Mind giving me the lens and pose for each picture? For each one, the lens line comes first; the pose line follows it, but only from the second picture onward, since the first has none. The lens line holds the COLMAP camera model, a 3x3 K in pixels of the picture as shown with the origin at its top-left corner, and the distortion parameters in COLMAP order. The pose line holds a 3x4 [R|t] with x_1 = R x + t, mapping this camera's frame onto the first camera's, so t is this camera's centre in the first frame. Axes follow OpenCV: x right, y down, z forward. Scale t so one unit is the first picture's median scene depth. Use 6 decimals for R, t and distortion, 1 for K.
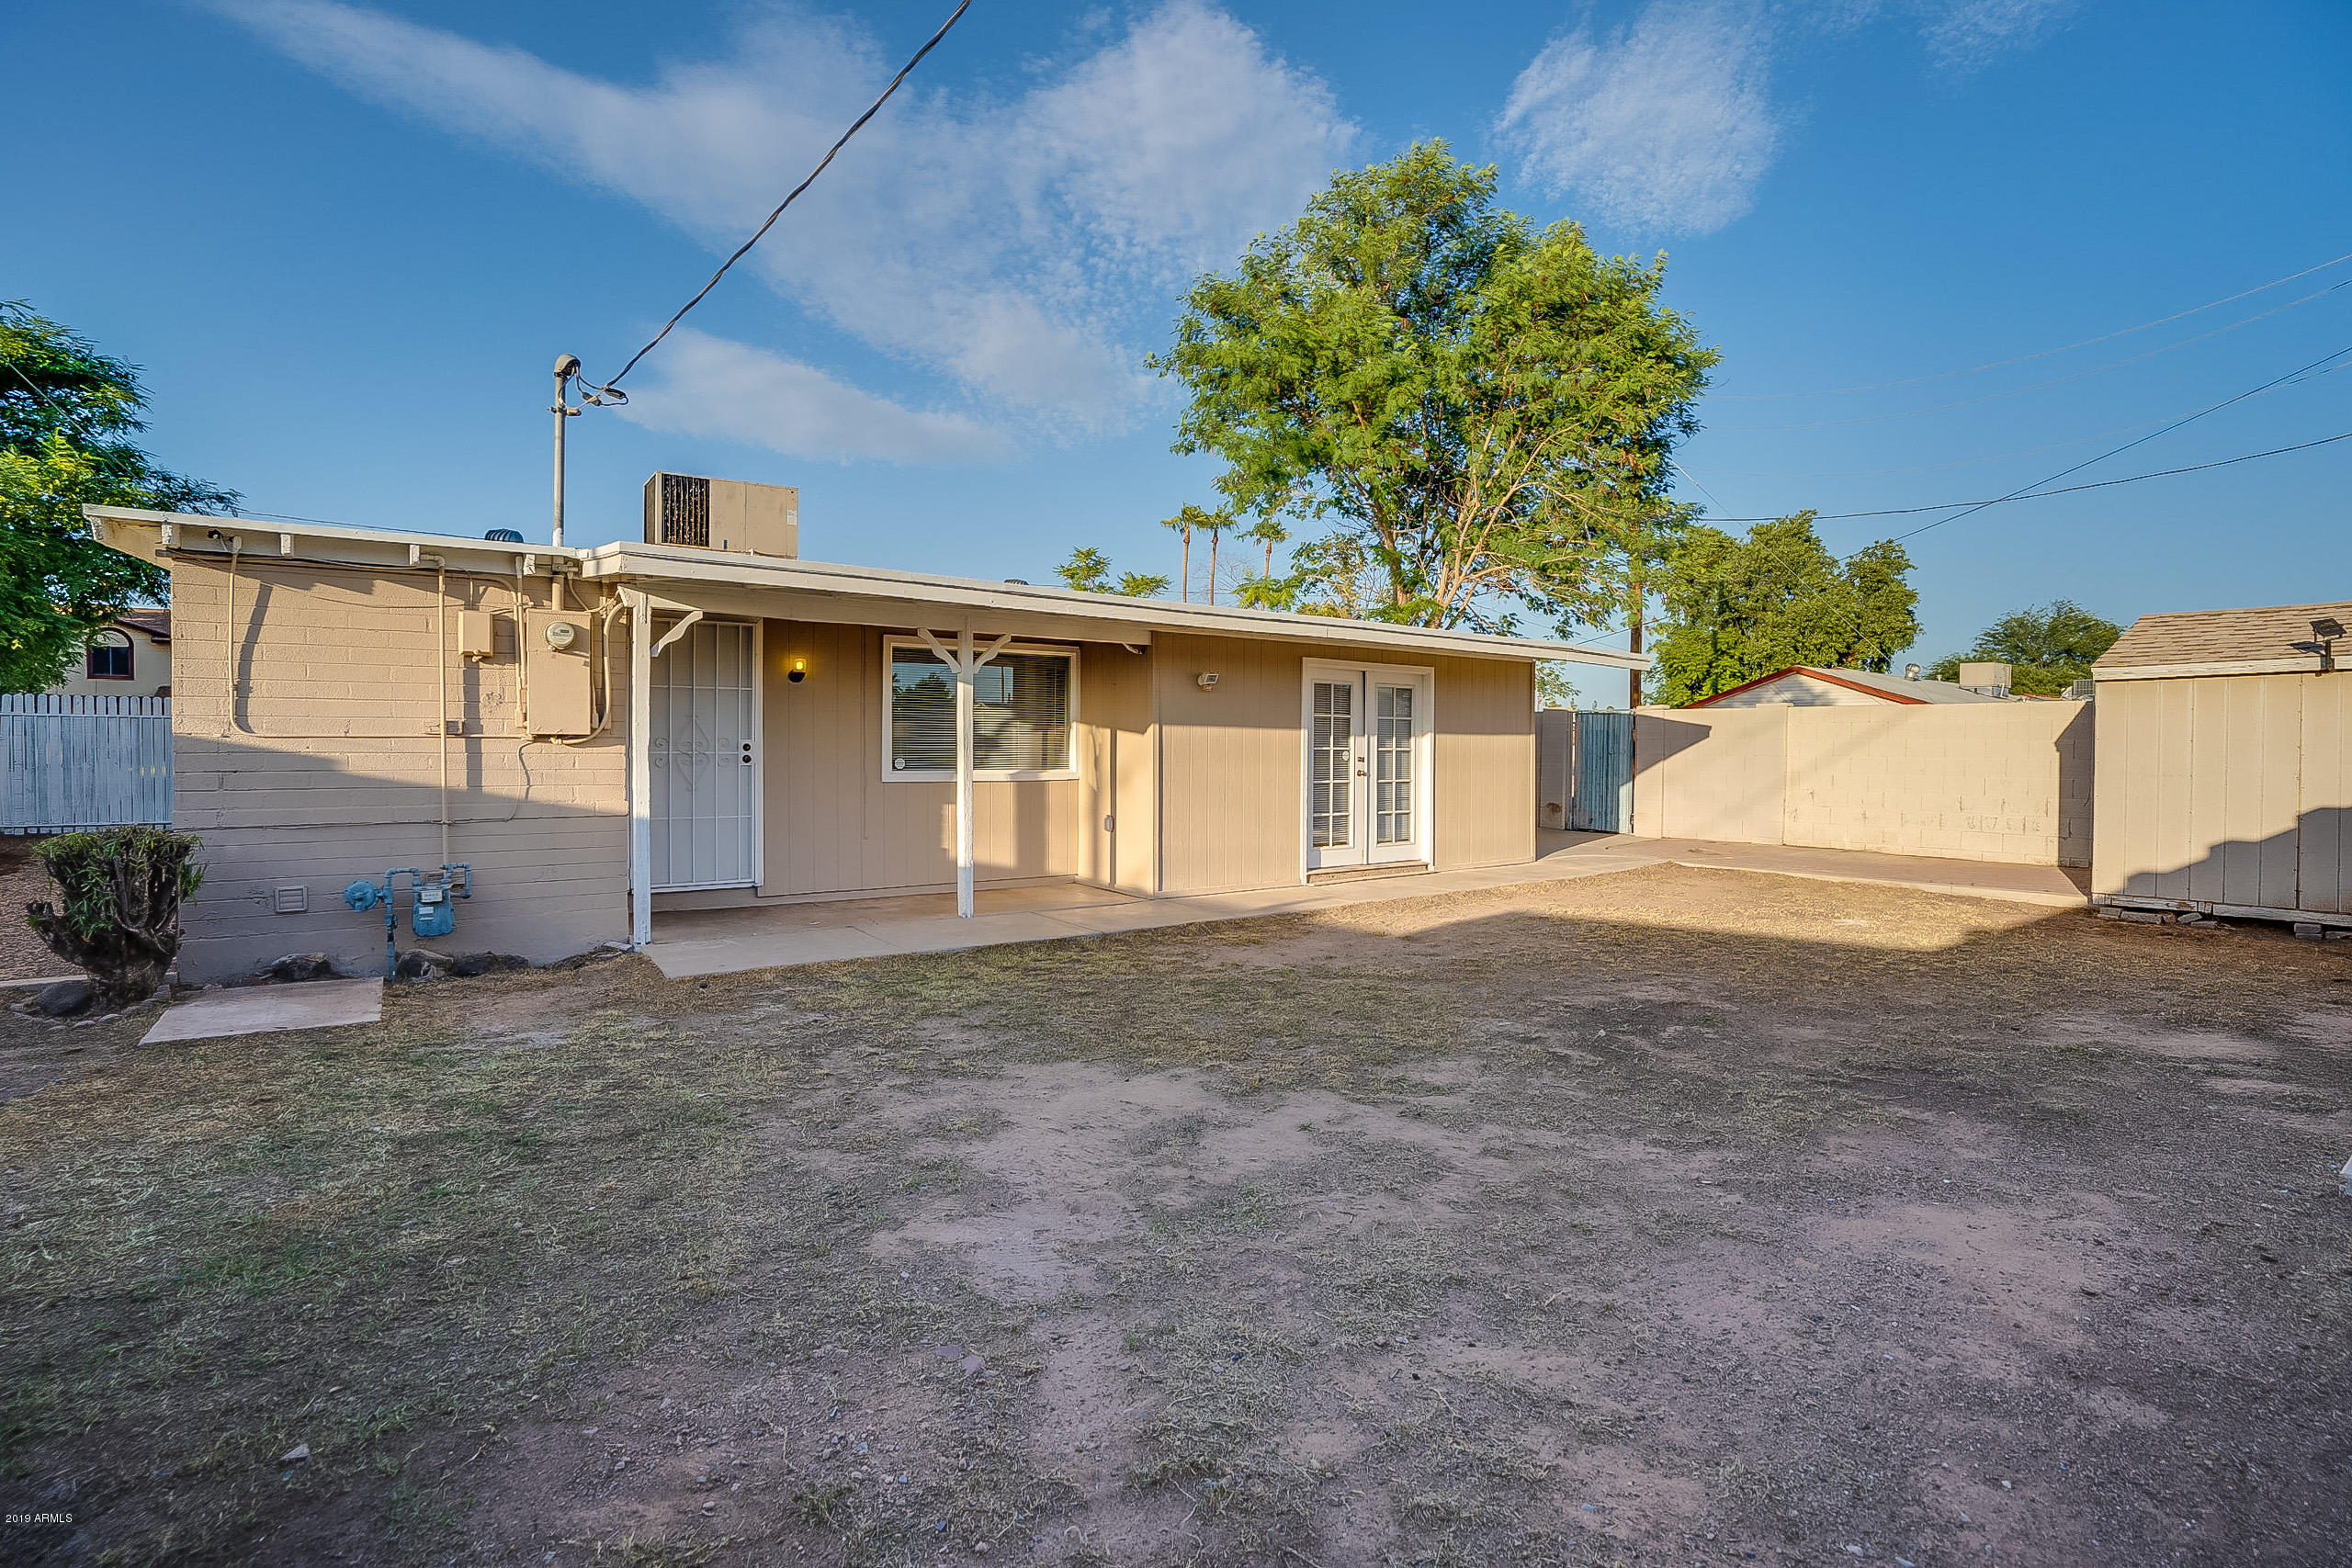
lens RADIAL K [[1091.0, 0, 1142.6], [0, 1091.0, 796.3], [0, 0, 1]] dist [-0.062517, 0.024150]
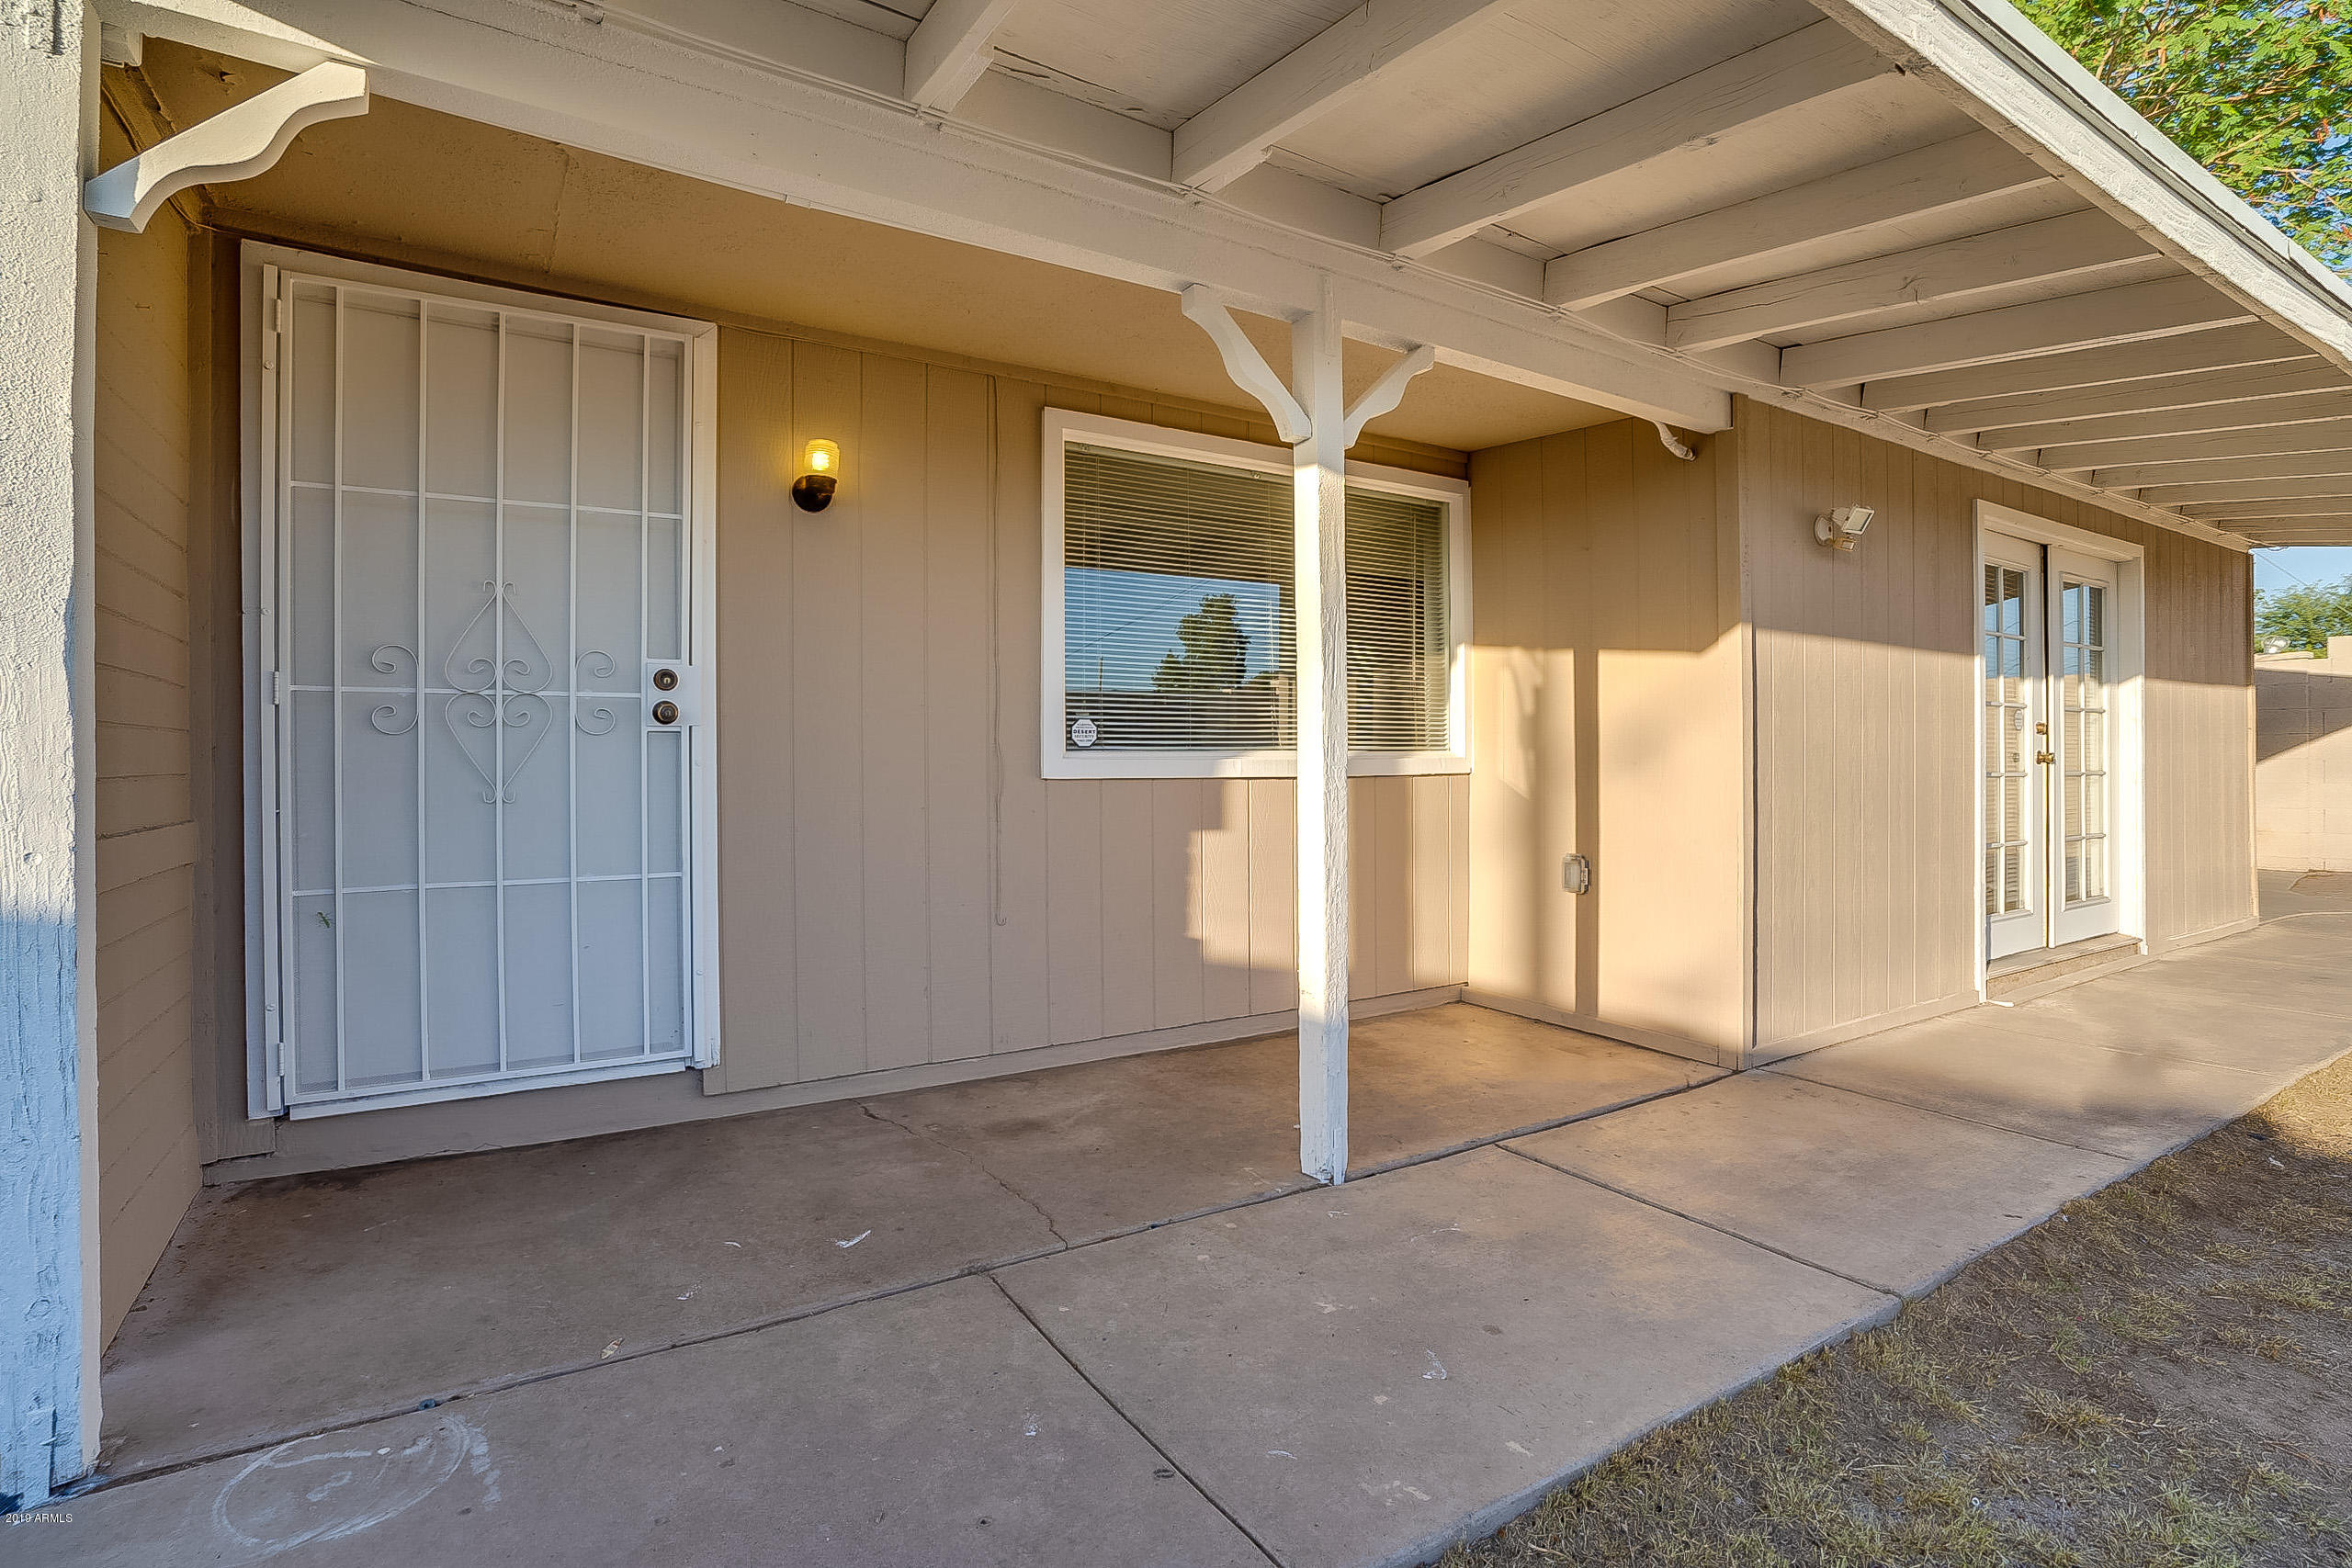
lens RADIAL K [[1092.5, 0, 1176.0], [0, 1092.5, 784.0], [0, 0, 1]] dist [-0.018853, -0.000135]
pose [[0.997763, -0.013865, -0.065393, -0.174418], [0.011958, 0.999494, -0.029463, 0.000546], [0.065769, 0.028615, 0.997425, 0.643954]]
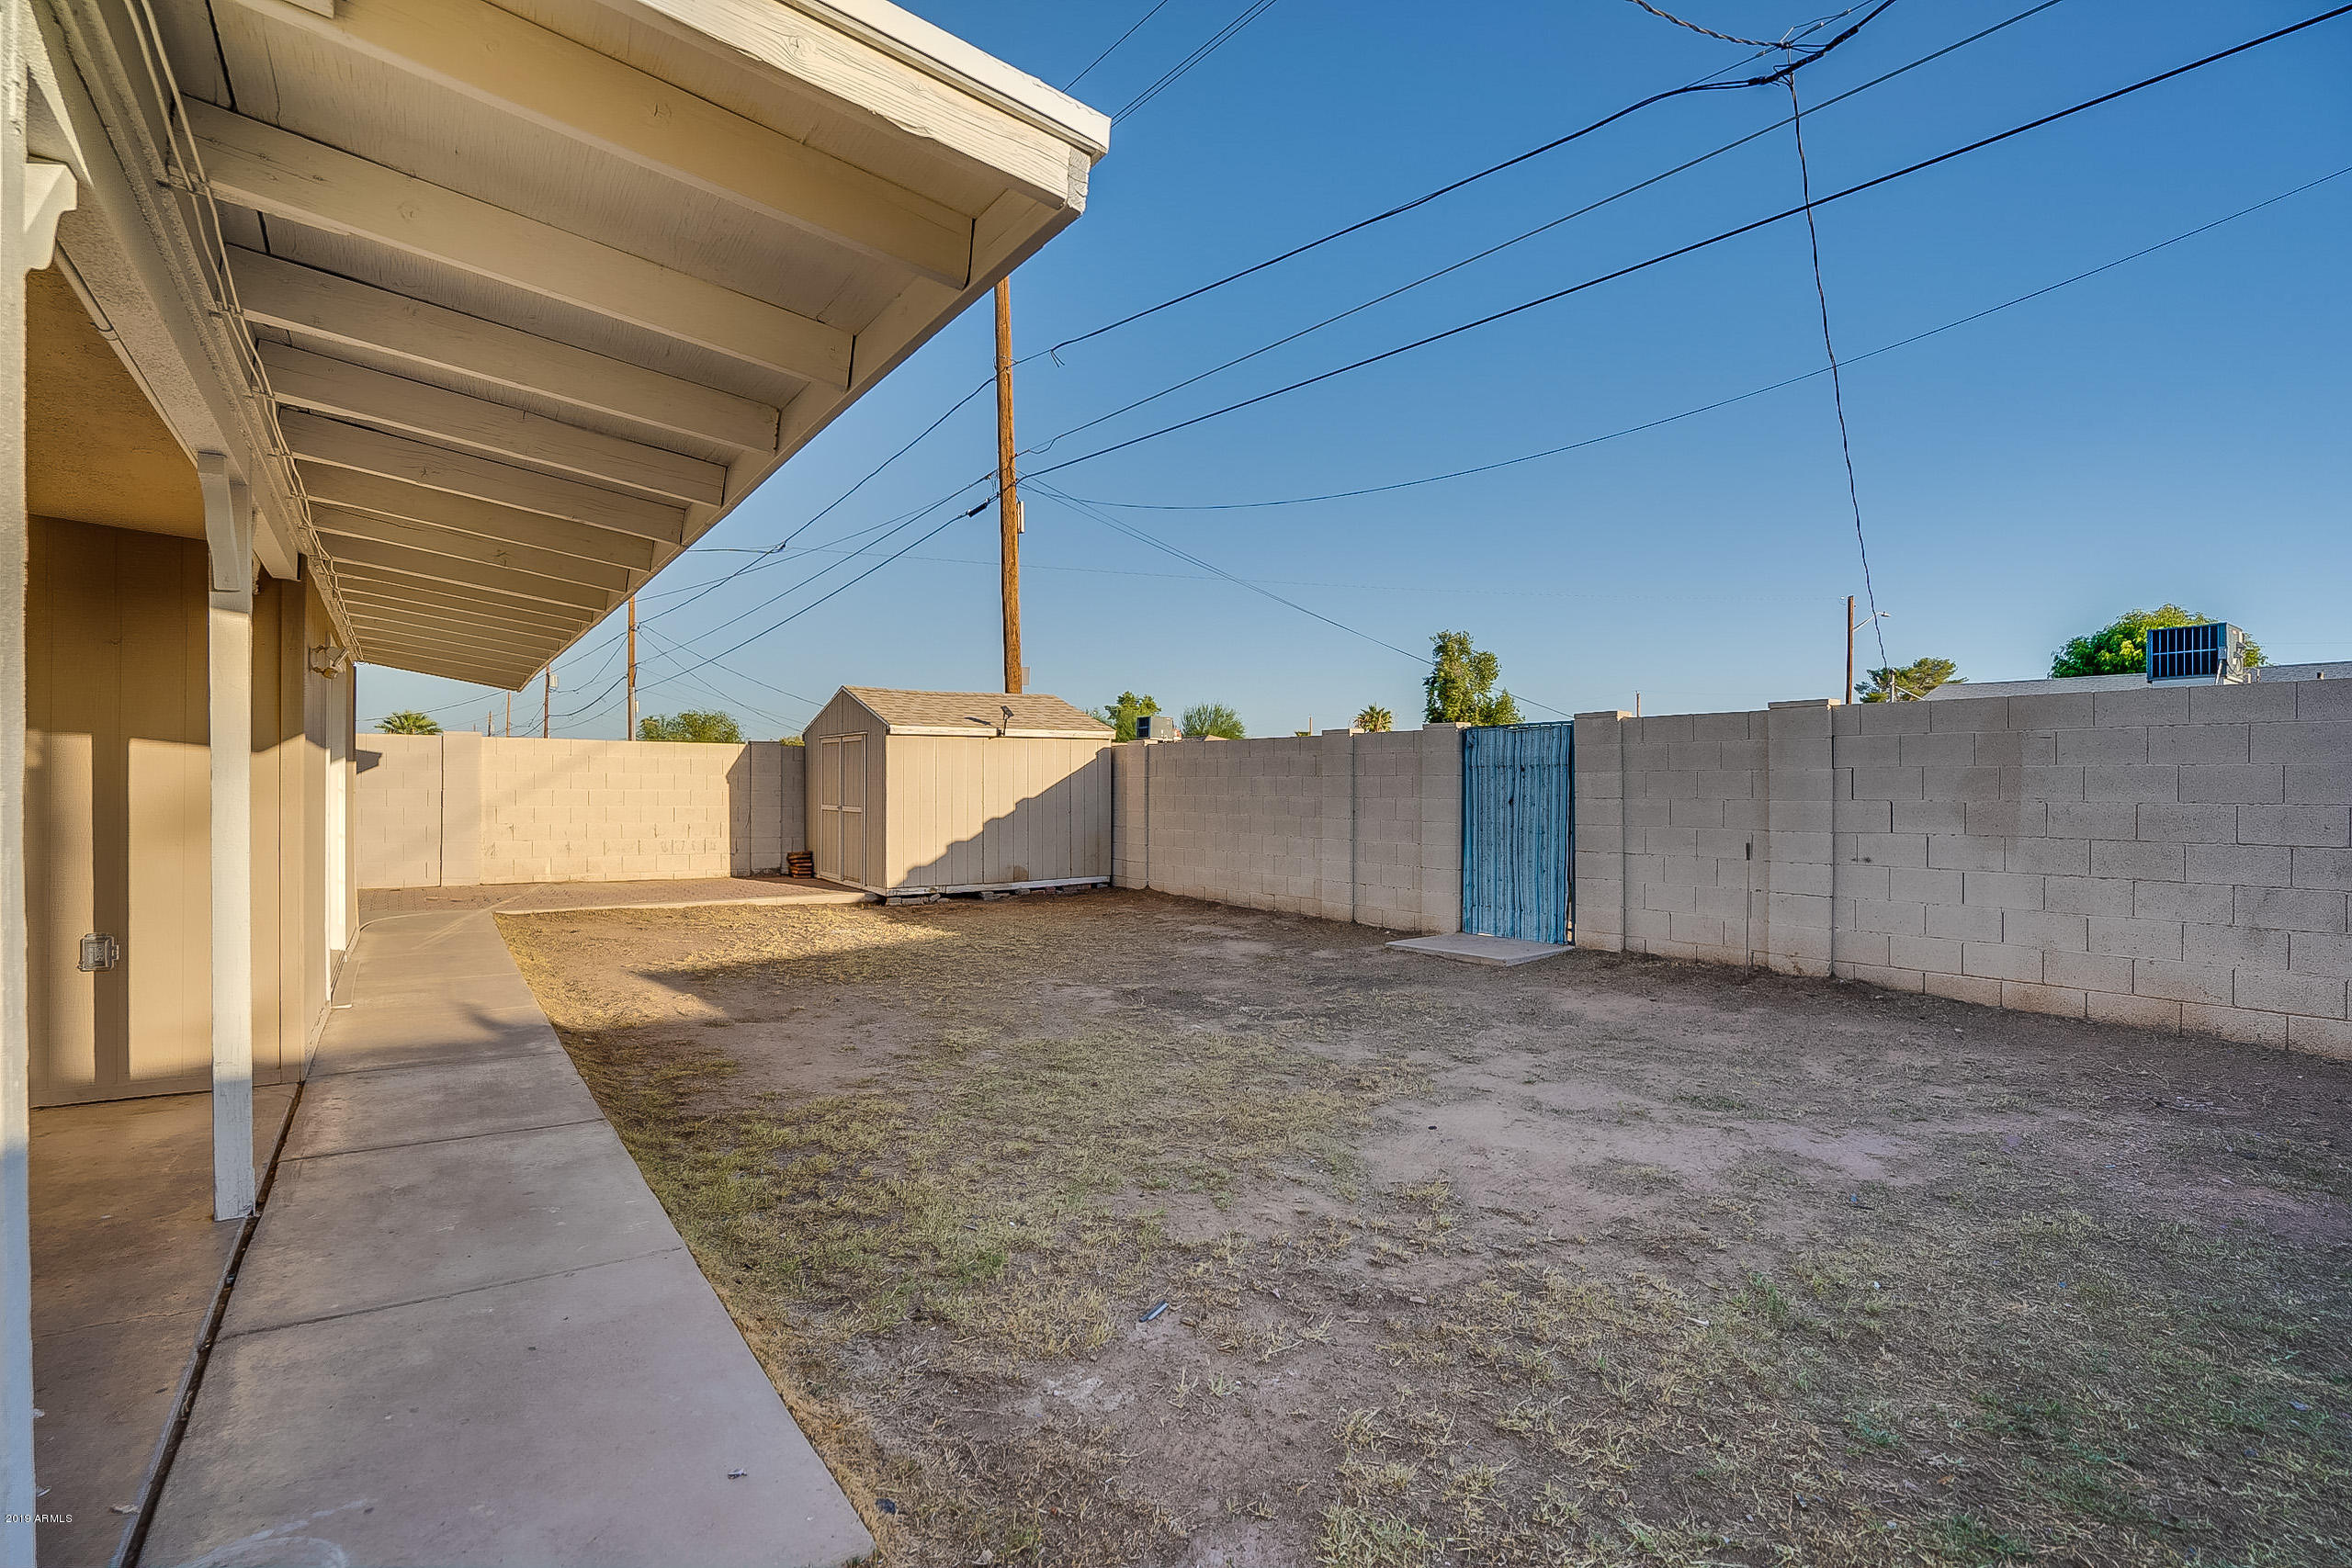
lens RADIAL K [[1092.5, 0, 1176.0], [0, 1092.5, 784.0], [0, 0, 1]] dist [-0.018853, -0.000135]
pose [[-0.009835, 0.000434, 0.999952, -0.523751], [0.034968, 0.999388, -0.000090, -0.030781], [-0.999340, 0.034966, -0.009844, 0.643954]]
